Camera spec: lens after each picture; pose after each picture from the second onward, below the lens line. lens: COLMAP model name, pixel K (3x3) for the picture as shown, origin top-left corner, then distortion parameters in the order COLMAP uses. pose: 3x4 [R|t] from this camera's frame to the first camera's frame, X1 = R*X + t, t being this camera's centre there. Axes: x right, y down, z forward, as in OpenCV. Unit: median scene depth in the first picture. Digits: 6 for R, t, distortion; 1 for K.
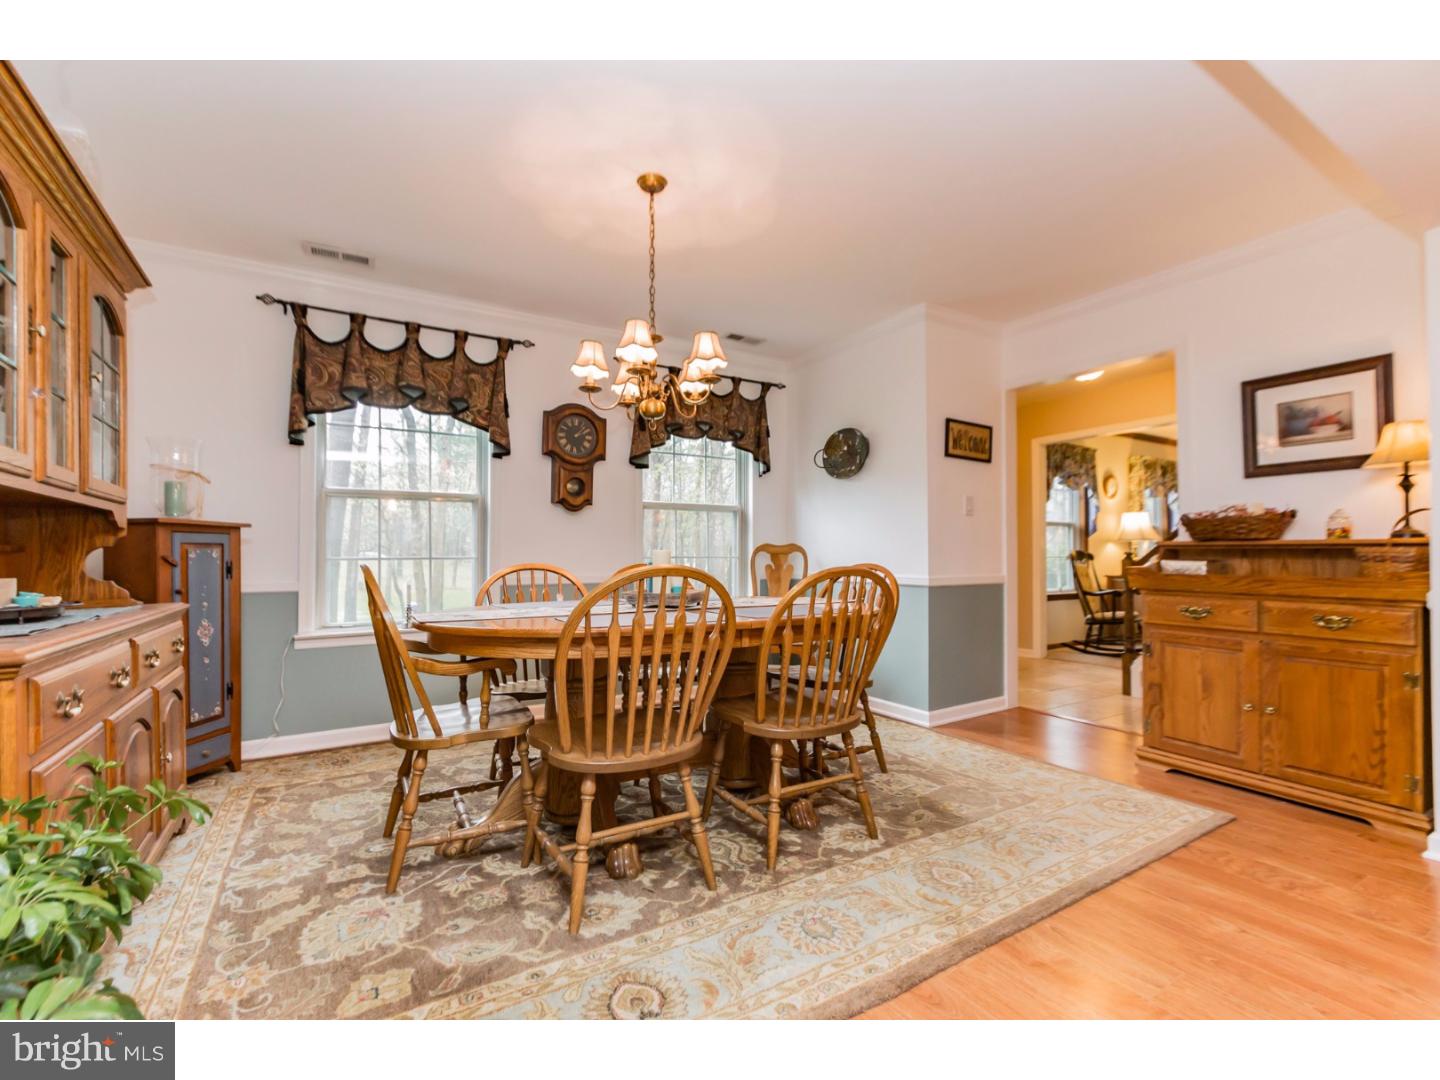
lens RADIAL K [[638.2, 0, 648.0], [0, 638.2, 548.3], [0, 0, 1]] dist [0.000453, 0.000233]
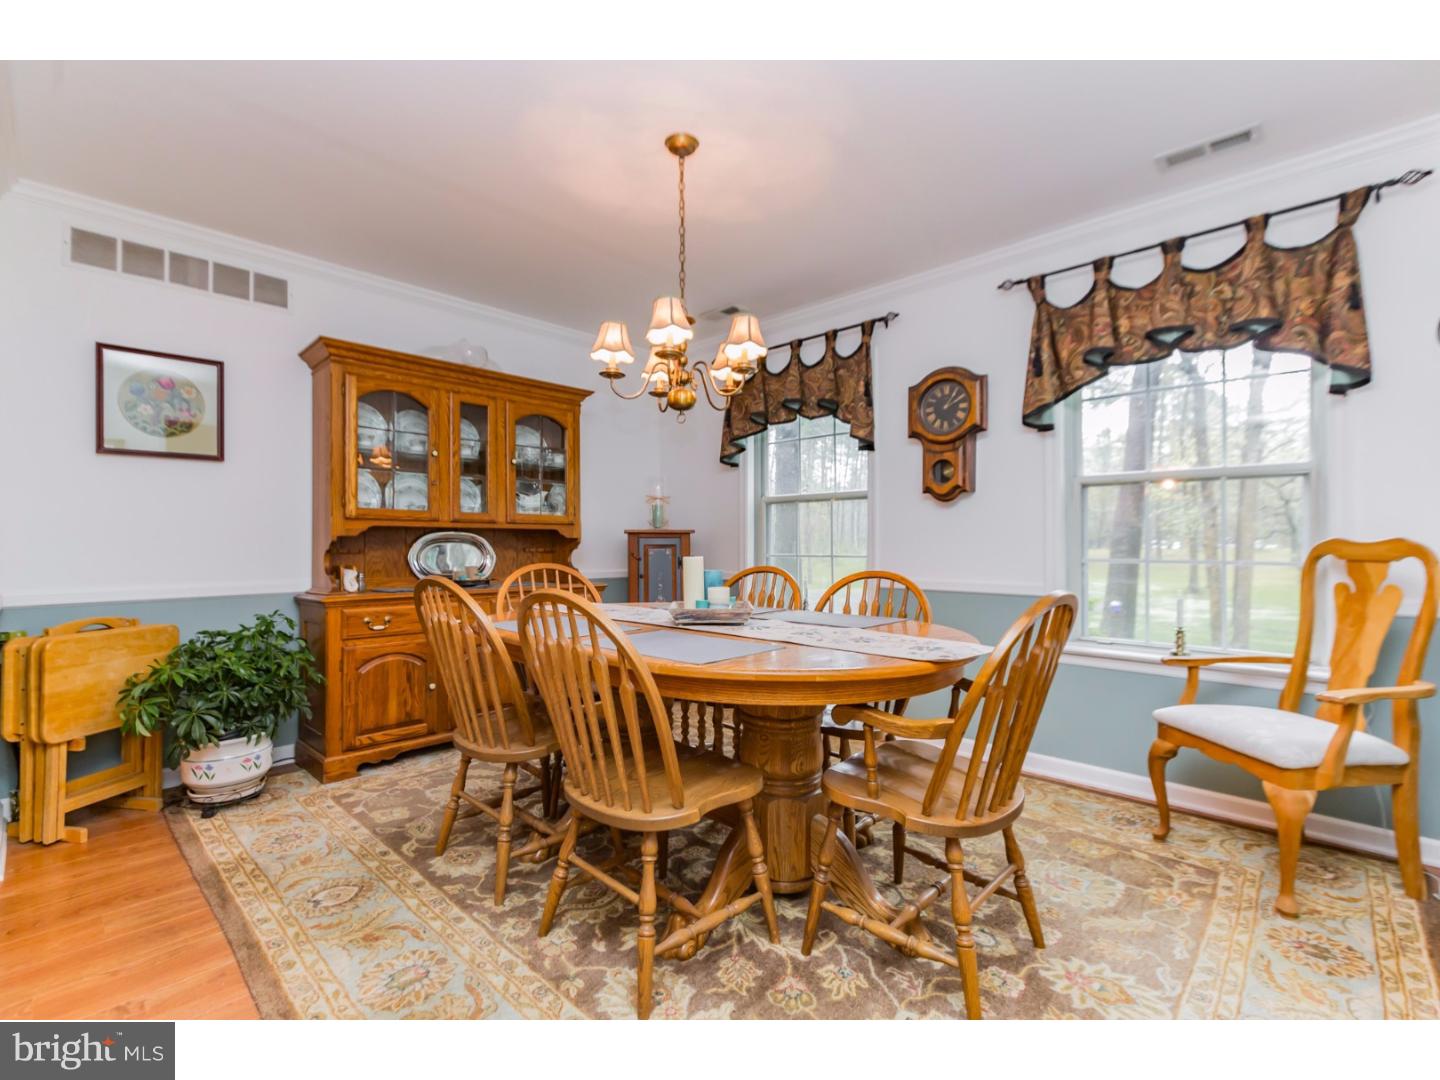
lens RADIAL K [[650.1, 0, 781.6], [0, 650.1, 541.2], [0, 0, 1]] dist [-0.000942, 0.000022]
pose [[0.329357, 0.001605, -0.944204, 0.609099], [0.011935, 0.999912, 0.005863, -0.016034], [0.944130, -0.013200, 0.329309, 0.552911]]
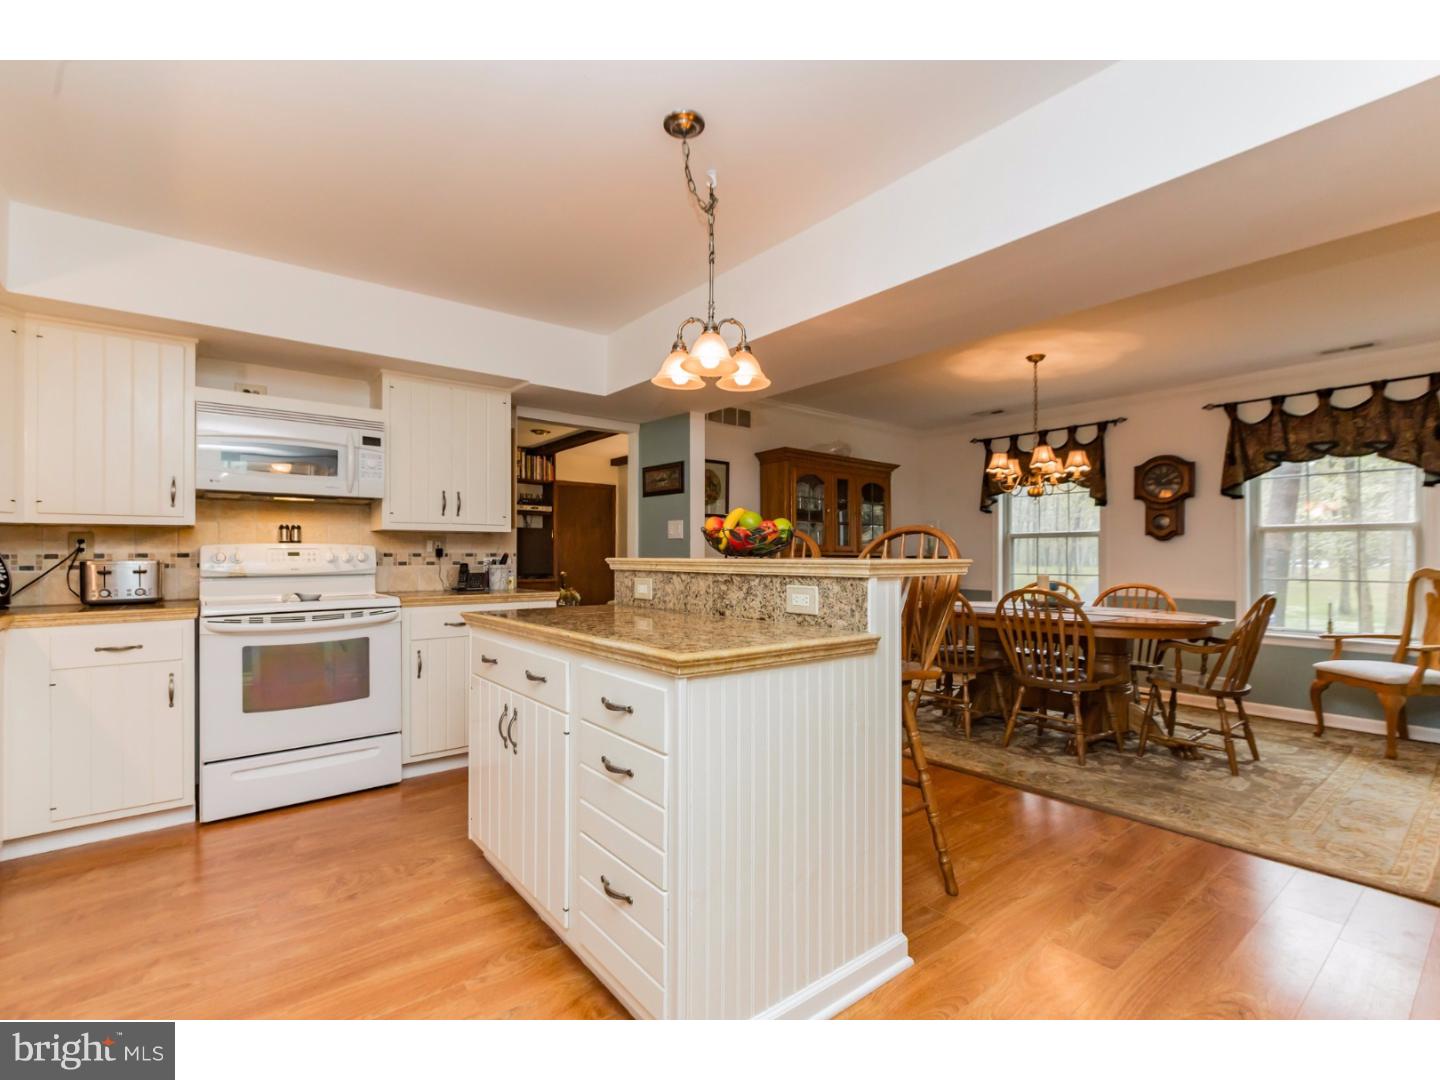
lens RADIAL K [[695.2, 0, 745.0], [0, 695.2, 550.0], [0, 0, 1]] dist [0.000467, -0.000308]
pose [[0.185034, -0.008143, -0.982698, 1.116288], [0.006716, 0.999953, -0.007021, -0.036758], [0.982709, -0.005301, 0.185080, -0.067078]]
